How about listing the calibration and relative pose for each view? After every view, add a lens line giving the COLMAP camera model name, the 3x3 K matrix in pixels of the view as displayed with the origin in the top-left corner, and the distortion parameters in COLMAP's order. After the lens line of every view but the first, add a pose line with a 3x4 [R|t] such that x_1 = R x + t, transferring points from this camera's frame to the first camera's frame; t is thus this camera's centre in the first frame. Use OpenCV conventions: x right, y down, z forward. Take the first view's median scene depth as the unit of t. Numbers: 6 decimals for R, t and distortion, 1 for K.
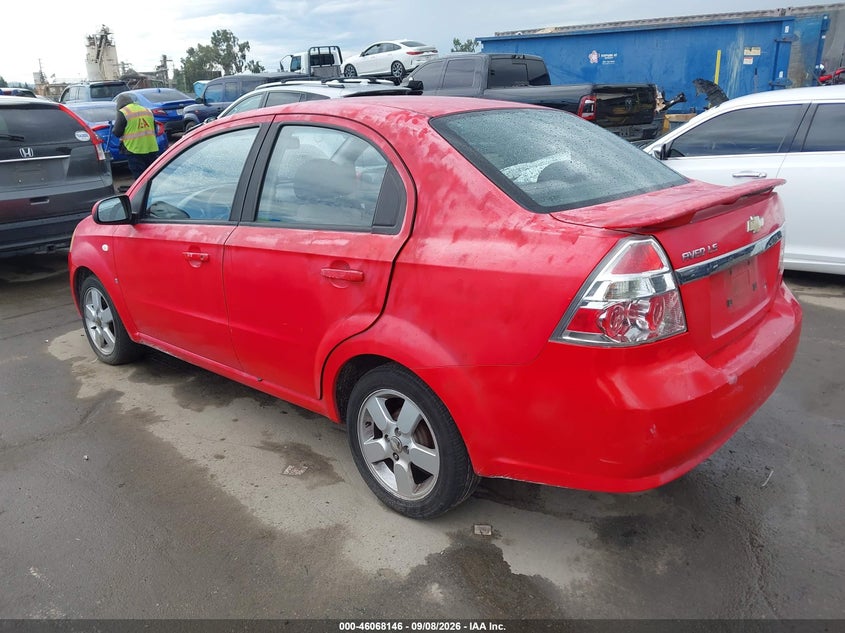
lens RADIAL K [[659.0, 0, 422.5], [0, 659.0, 316.5], [0, 0, 1]] dist [0.035333, -0.042874]
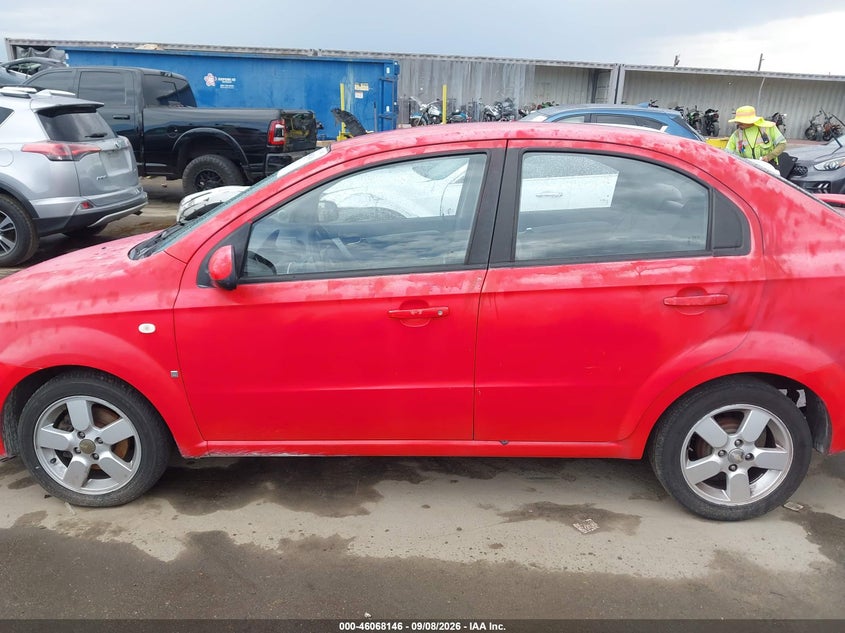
lens RADIAL K [[659.0, 0, 422.5], [0, 659.0, 316.5], [0, 0, 1]] dist [0.035333, -0.042874]
pose [[0.764411, -0.147445, 0.627643, -0.871076], [0.168315, 0.985377, 0.026492, -0.111315], [-0.622371, 0.085391, 0.778051, 0.393843]]
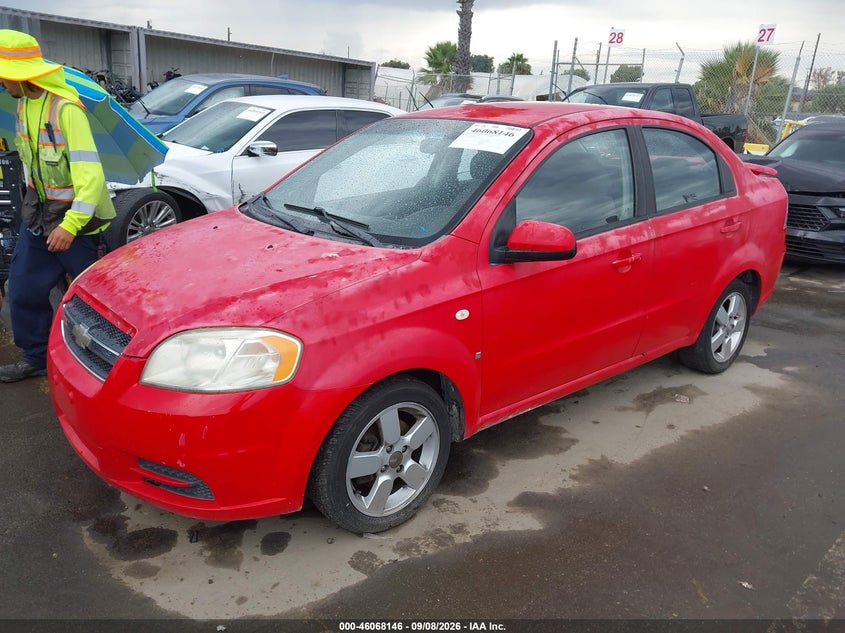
lens RADIAL K [[662.9, 0, 422.5], [0, 662.9, 316.5], [0, 0, 1]] dist [0.122872, -0.212762]
pose [[0.124636, -0.266833, 0.955649, -1.411210], [0.263341, 0.937512, 0.227424, -0.333161], [-0.956618, 0.223317, 0.187116, 1.167358]]
